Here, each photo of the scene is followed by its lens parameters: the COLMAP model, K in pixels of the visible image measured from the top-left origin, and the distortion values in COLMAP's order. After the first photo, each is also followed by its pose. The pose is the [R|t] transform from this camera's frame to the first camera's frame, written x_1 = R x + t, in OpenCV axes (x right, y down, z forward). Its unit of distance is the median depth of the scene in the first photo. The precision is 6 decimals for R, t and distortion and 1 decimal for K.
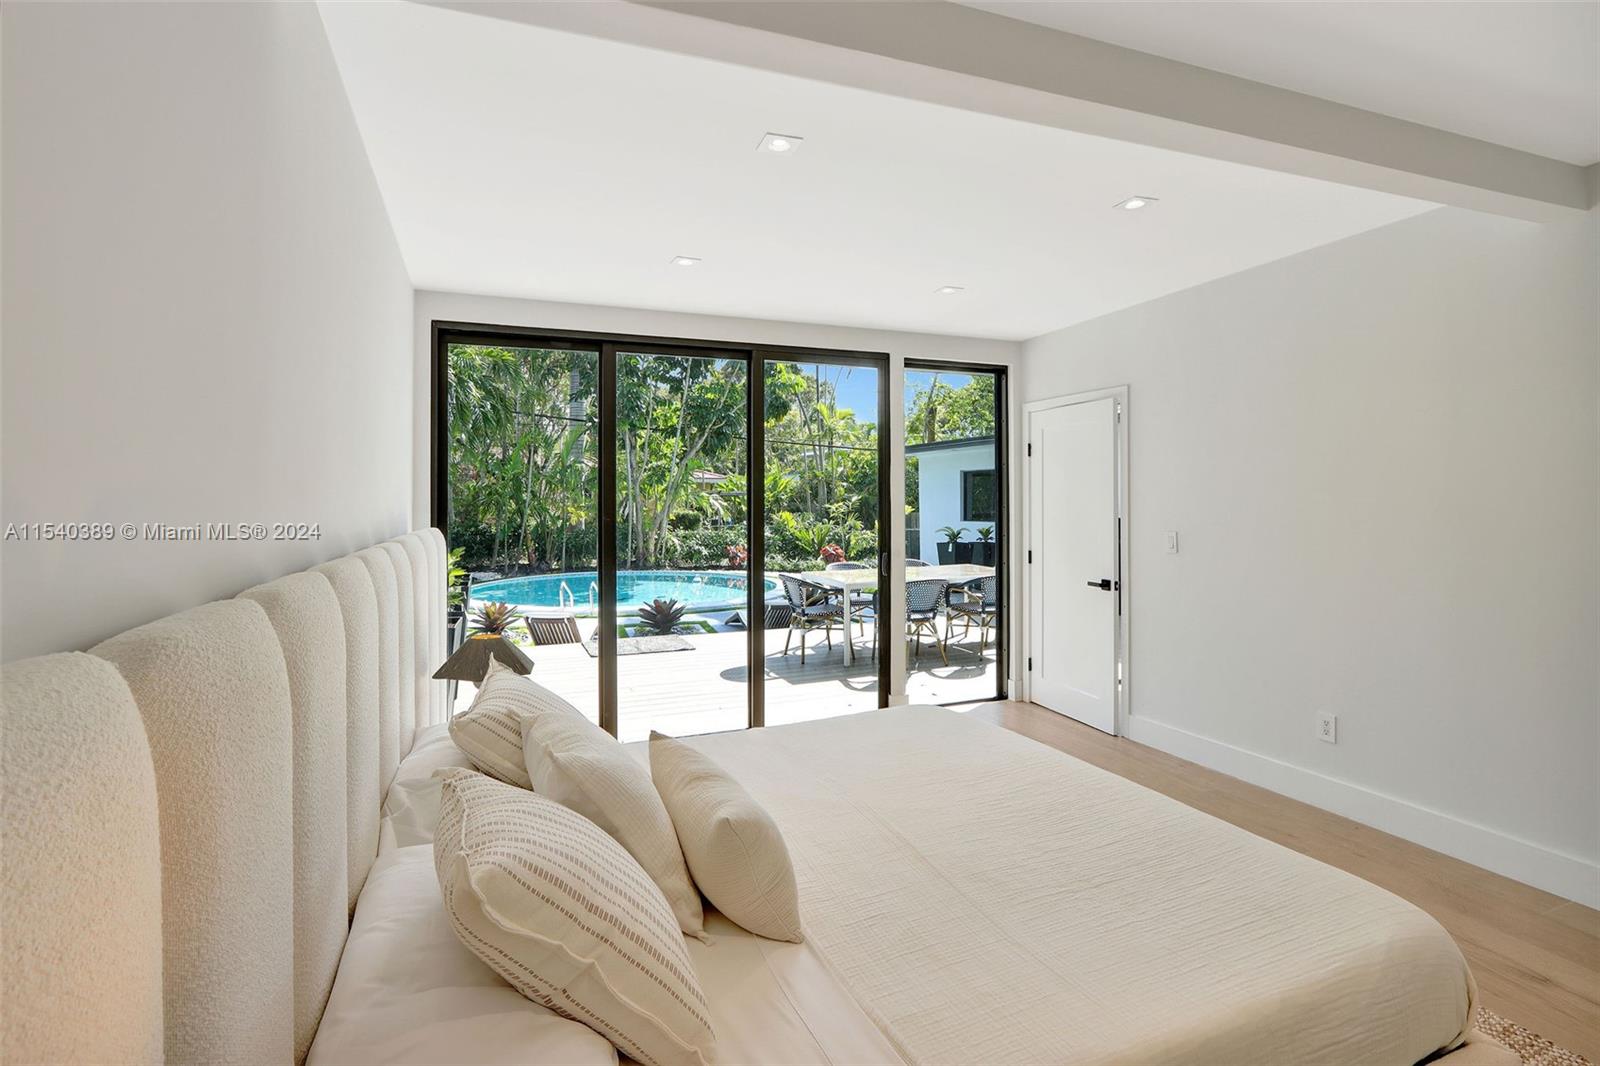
lens RADIAL K [[753.7, 0, 797.5], [0, 753.7, 501.0], [0, 0, 1]] dist [-0.004987, -0.001196]
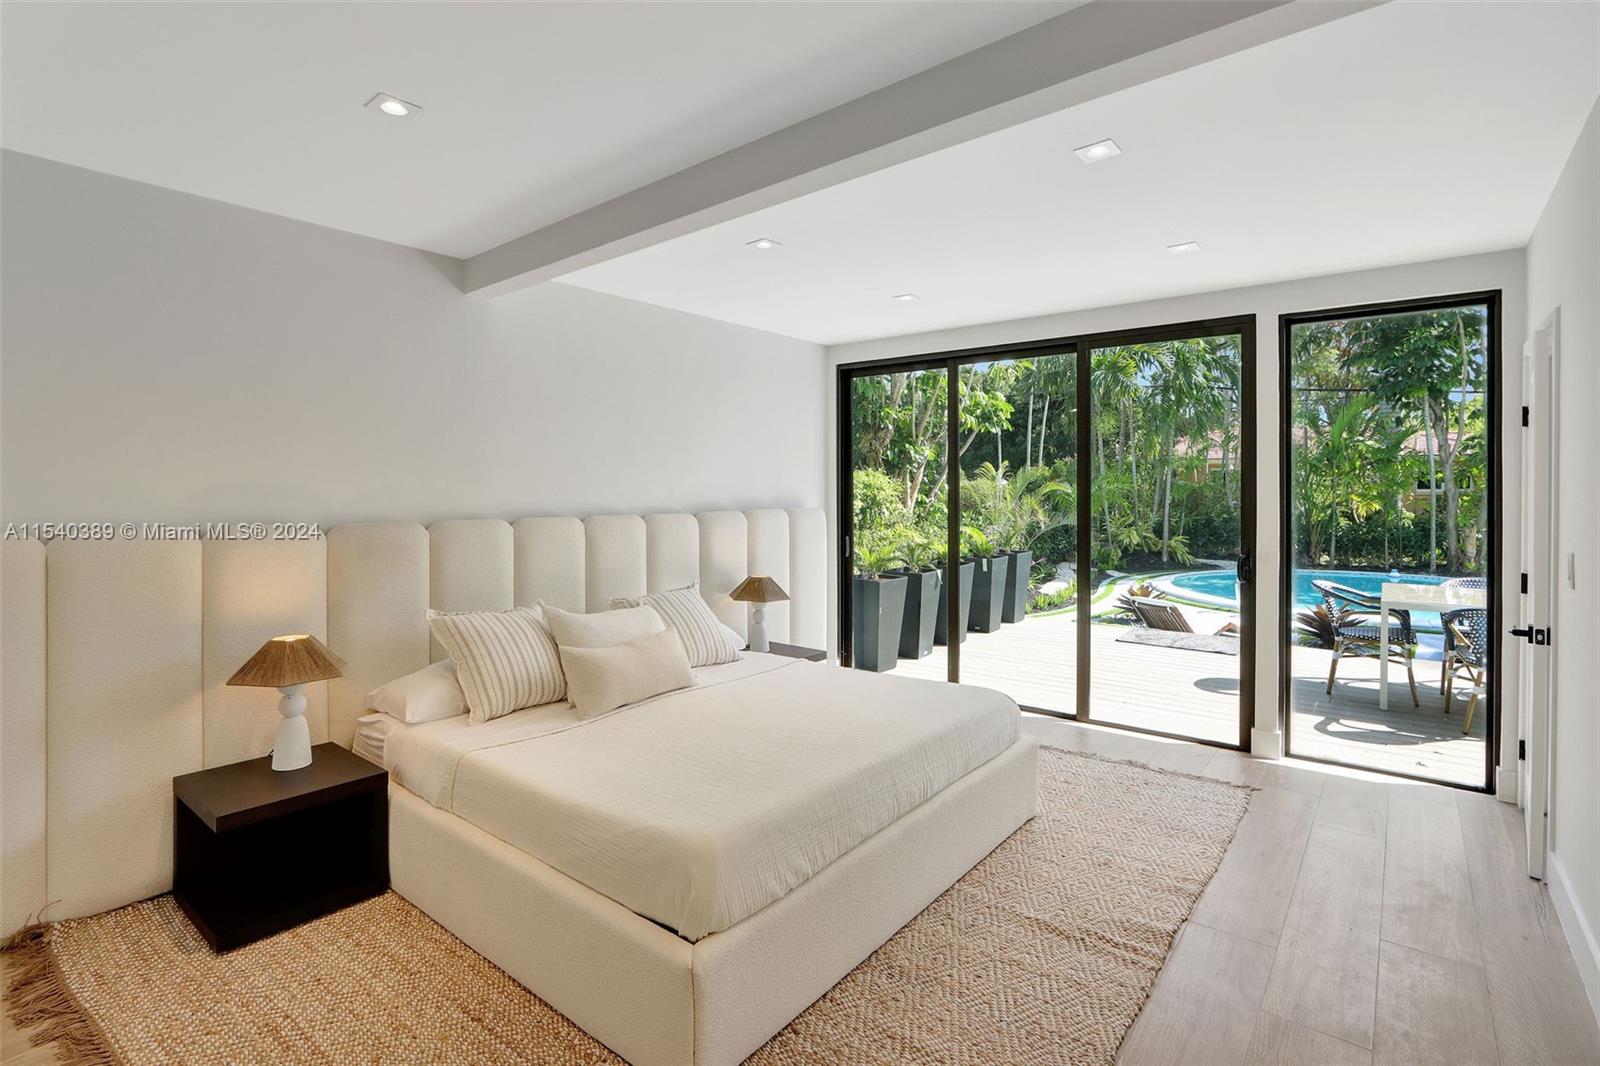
lens RADIAL K [[753.7, 0, 797.5], [0, 753.7, 501.0], [0, 0, 1]] dist [-0.004987, -0.001196]
pose [[0.519215, 0.019827, -0.854414, 0.409084], [-0.001338, 0.999749, 0.022386, -0.007449], [0.854643, -0.010480, 0.519111, 0.109222]]
